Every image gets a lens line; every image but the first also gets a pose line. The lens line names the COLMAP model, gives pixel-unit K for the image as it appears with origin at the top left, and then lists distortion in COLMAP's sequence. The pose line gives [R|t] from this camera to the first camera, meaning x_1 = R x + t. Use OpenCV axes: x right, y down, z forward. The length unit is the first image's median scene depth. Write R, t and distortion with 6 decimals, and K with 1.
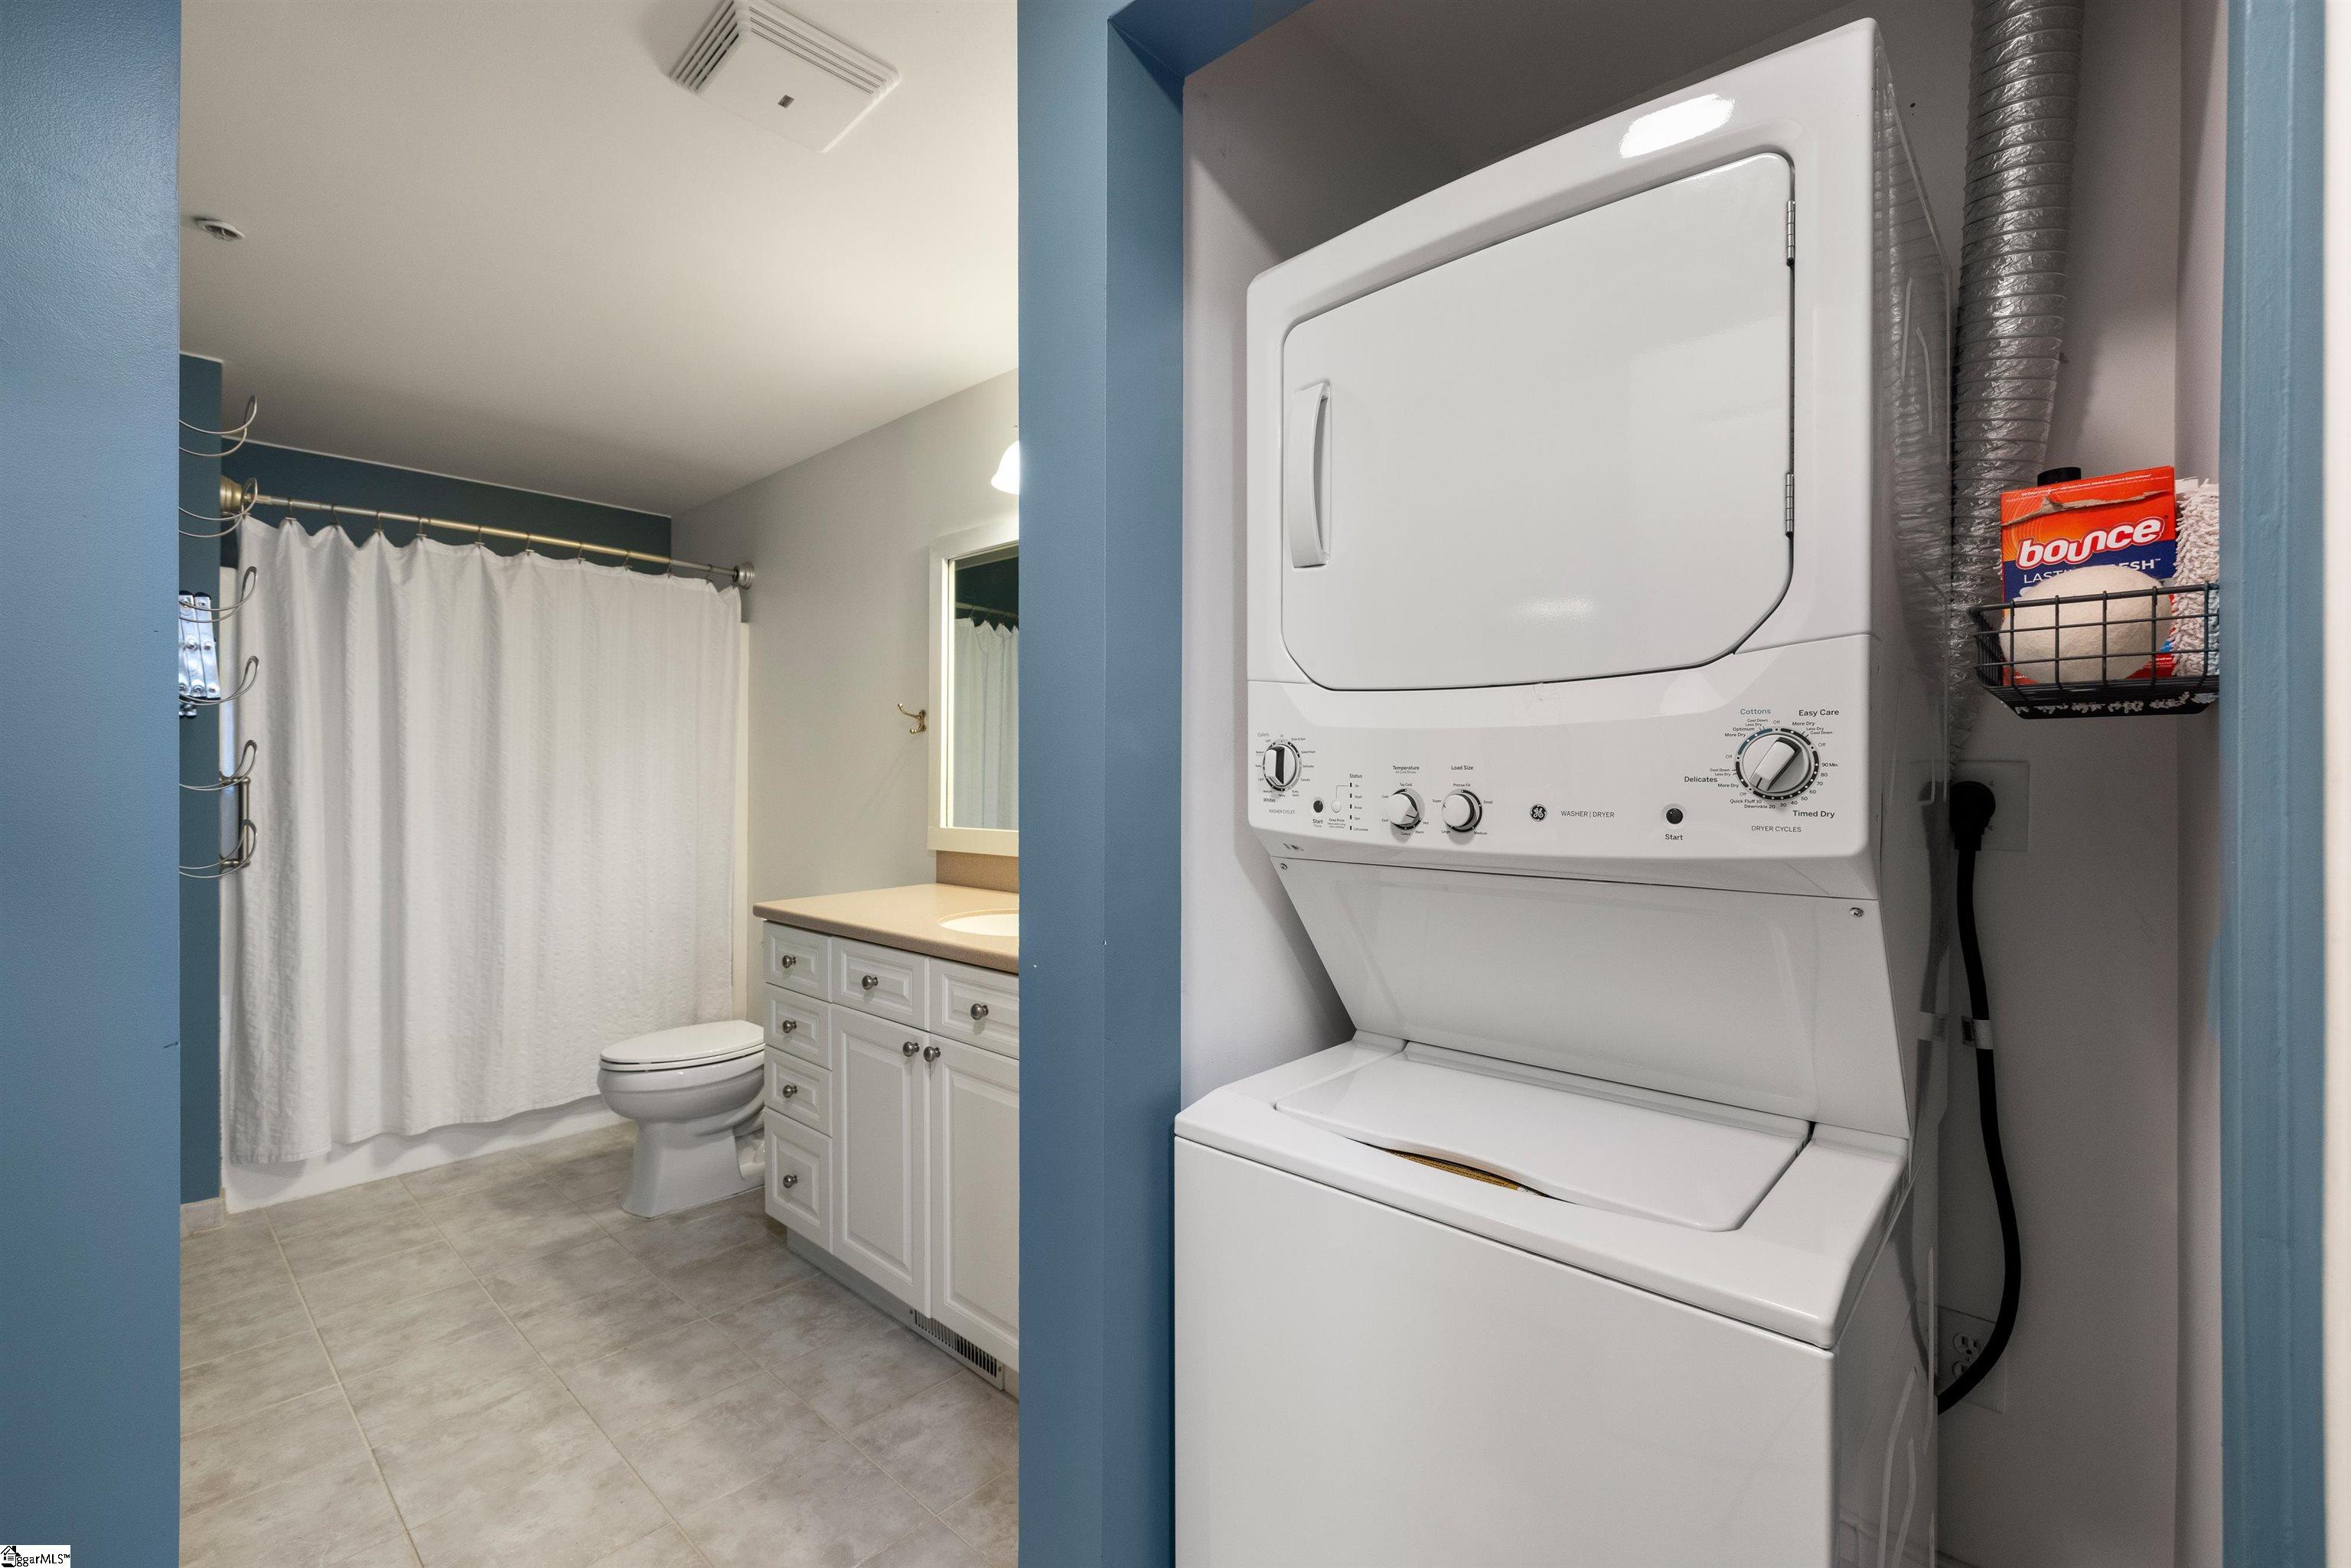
lens RADIAL K [[992.3, 0, 1178.1], [0, 992.3, 773.4], [0, 0, 1]] dist [0.001040, -0.000167]
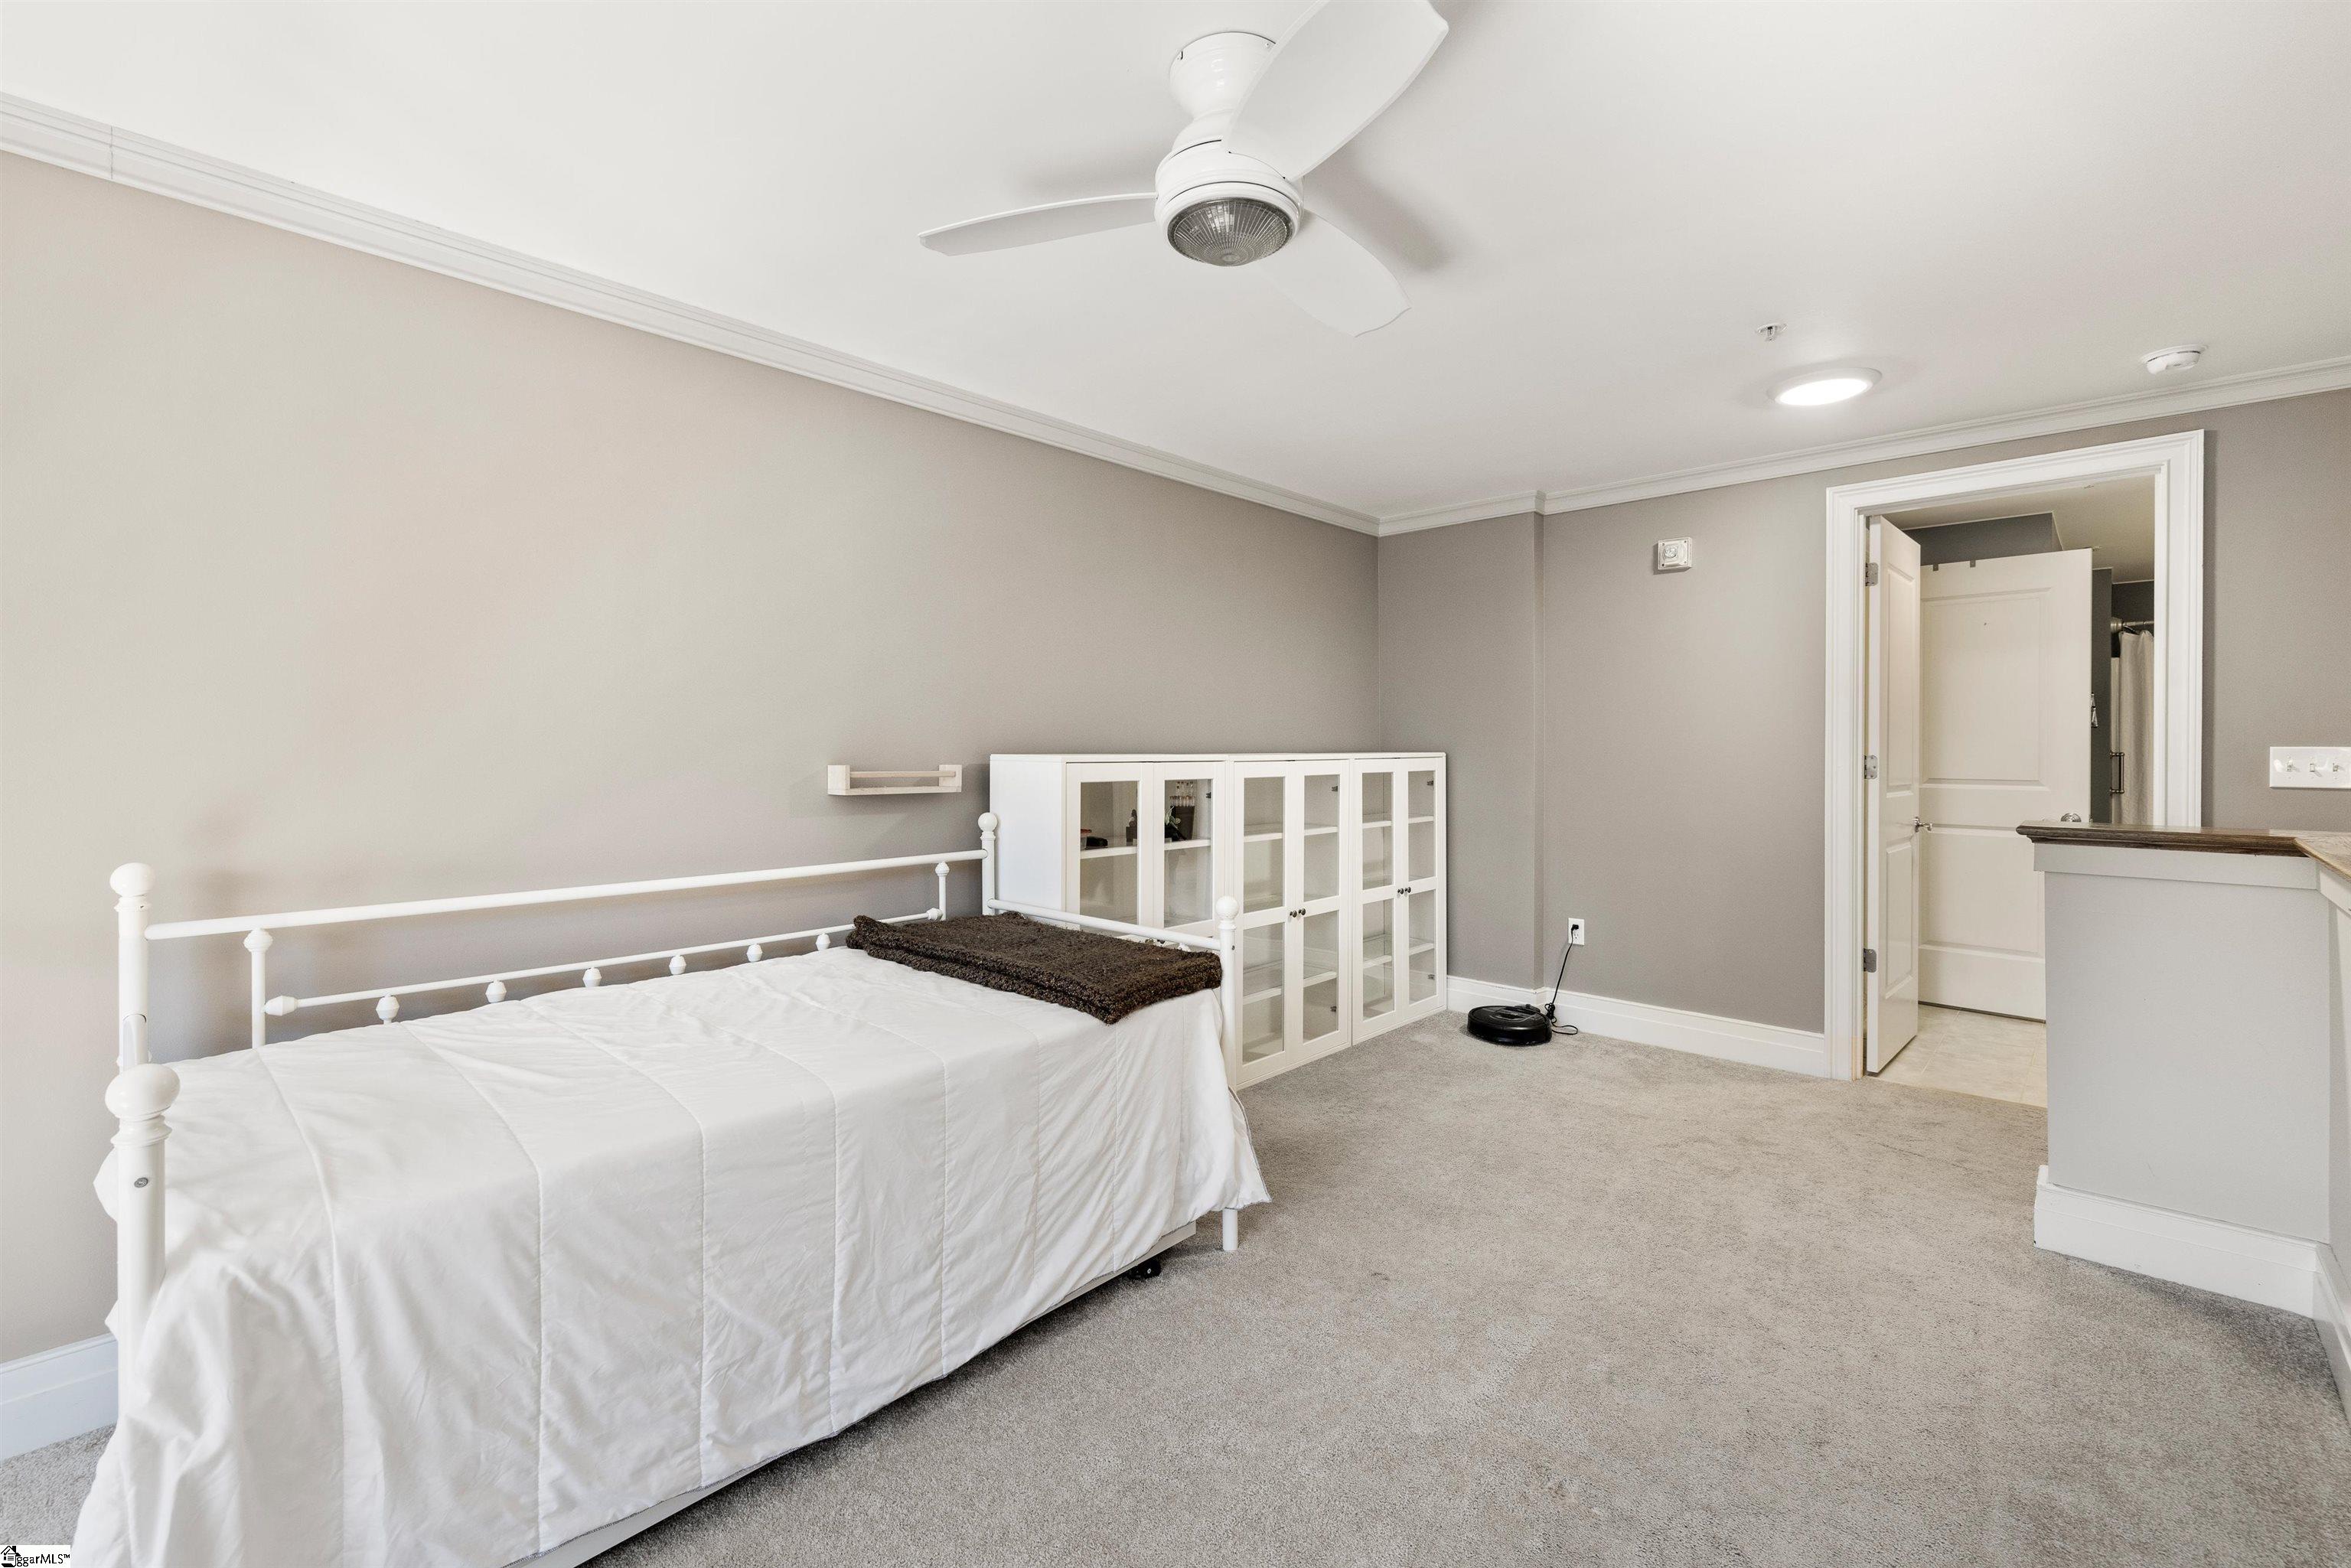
lens RADIAL K [[985.6, 0, 1162.3], [0, 985.6, 751.3], [0, 0, 1]] dist [-0.000171, -0.000023]
pose [[-0.013560, -0.001211, -0.999907, 1.226236], [-0.005810, 0.999982, -0.001132, 0.015464], [0.999891, 0.005794, -0.013566, -1.055522]]
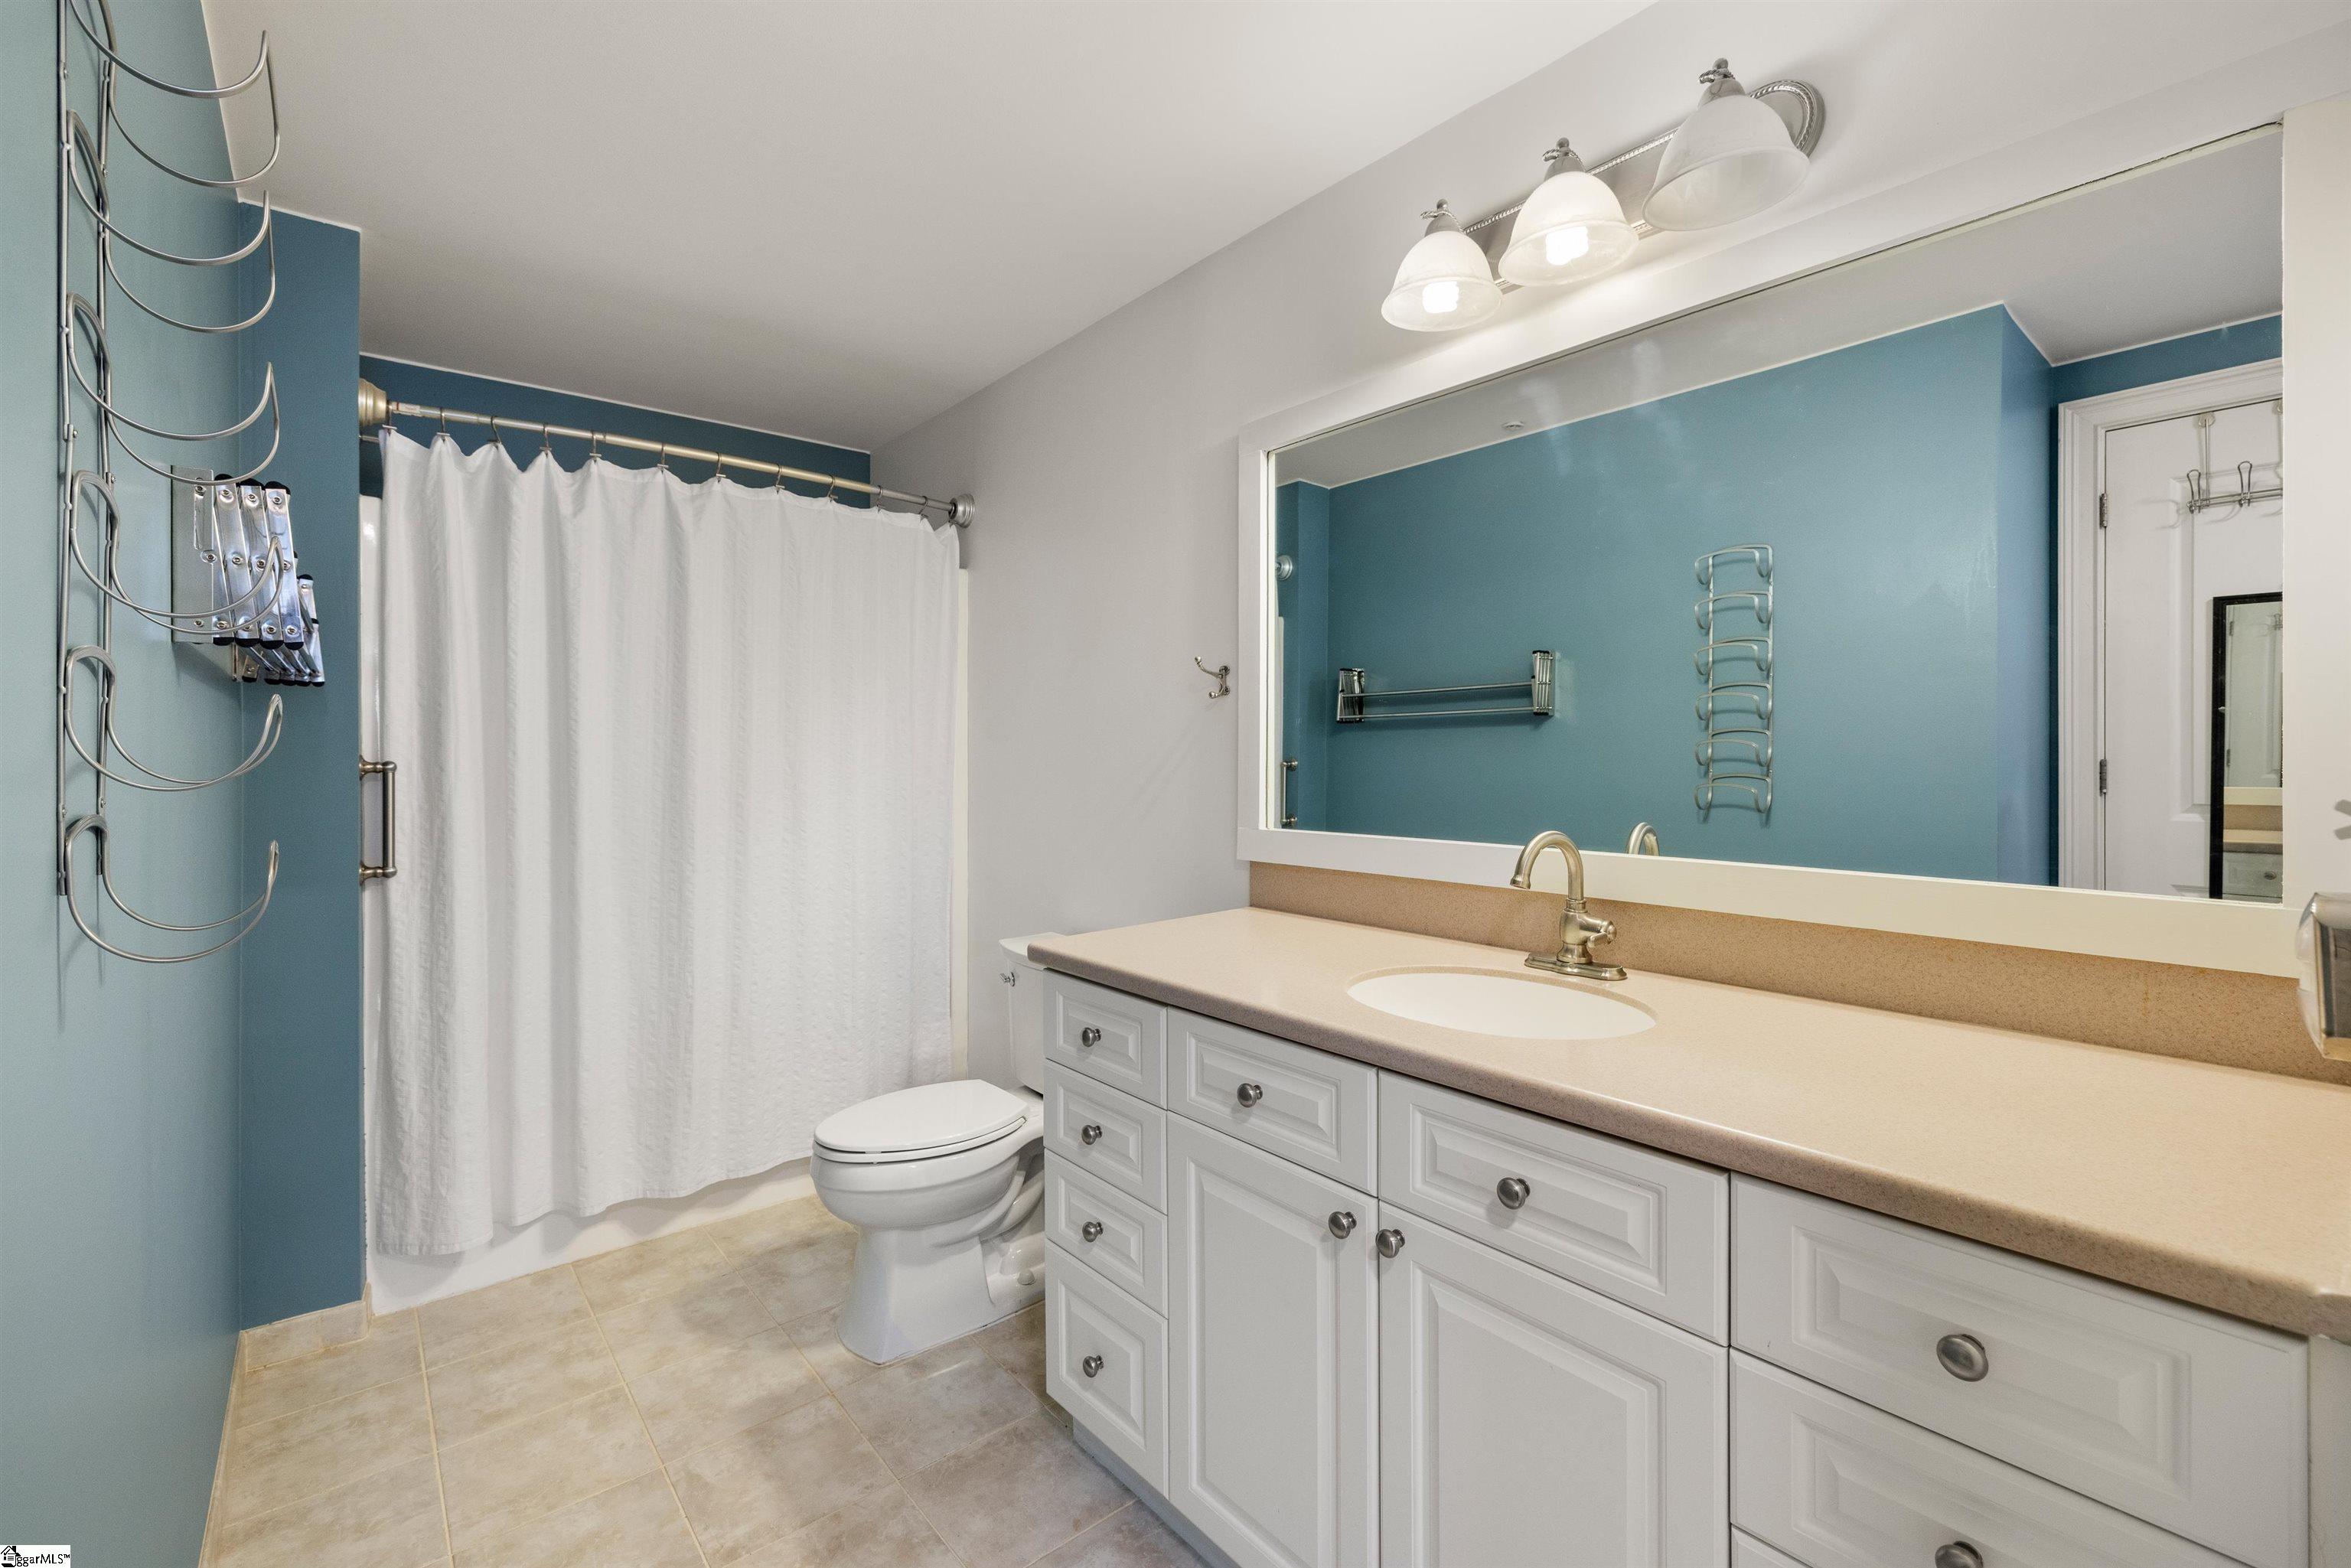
lens RADIAL K [[985.6, 0, 1162.3], [0, 985.6, 751.3], [0, 0, 1]] dist [-0.000171, -0.000023]
pose [[0.989474, -0.005967, -0.144585, -0.218885], [0.005524, 0.999979, -0.003467, 0.000858], [0.144603, 0.002632, 0.989486, 0.311375]]
